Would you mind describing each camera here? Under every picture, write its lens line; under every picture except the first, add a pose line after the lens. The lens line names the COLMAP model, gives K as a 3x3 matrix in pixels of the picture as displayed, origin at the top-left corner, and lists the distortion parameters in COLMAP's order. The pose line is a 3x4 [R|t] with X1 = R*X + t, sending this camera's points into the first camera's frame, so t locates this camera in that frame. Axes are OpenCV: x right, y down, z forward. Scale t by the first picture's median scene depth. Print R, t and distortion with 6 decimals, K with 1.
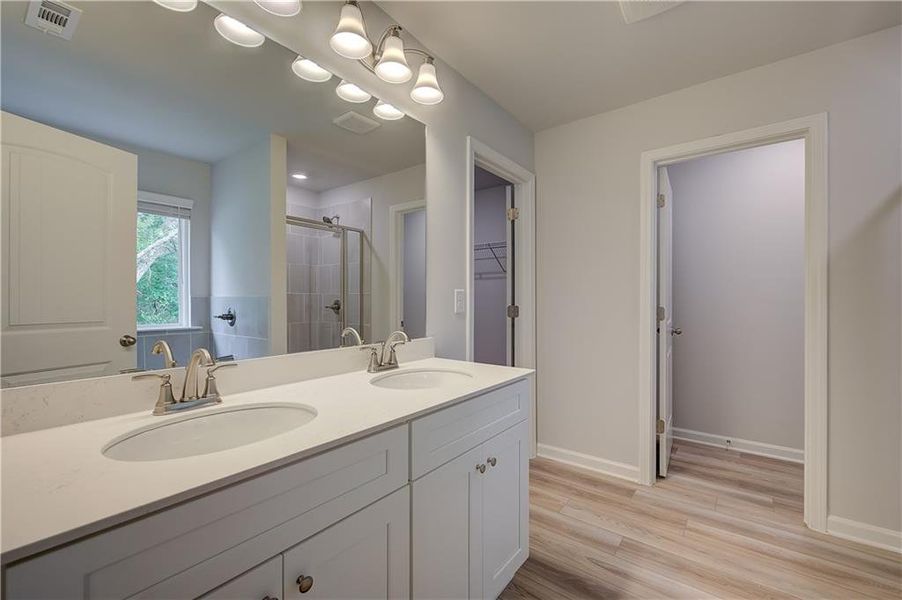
lens RADIAL K [[367.5, 0, 452.4], [0, 367.5, 294.3], [0, 0, 1]] dist [0.001961, -0.000089]
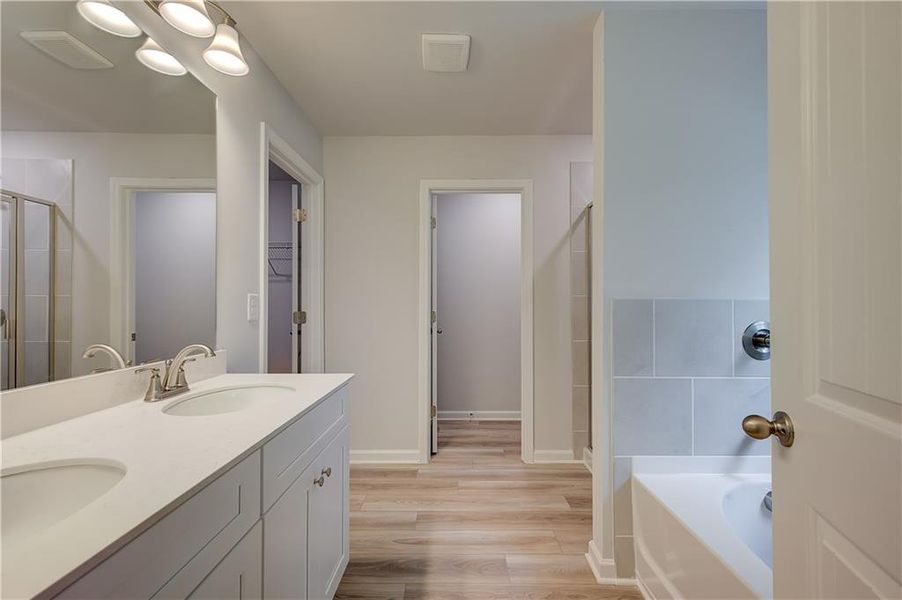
lens RADIAL K [[363.1, 0, 451.2], [0, 363.1, 296.4], [0, 0, 1]] dist [0.008196, -0.000050]
pose [[0.802542, 0.015213, 0.596402, -0.115092], [-0.009647, 0.999875, -0.012524, 0.000228], [-0.596518, 0.004298, 0.802588, 0.018101]]
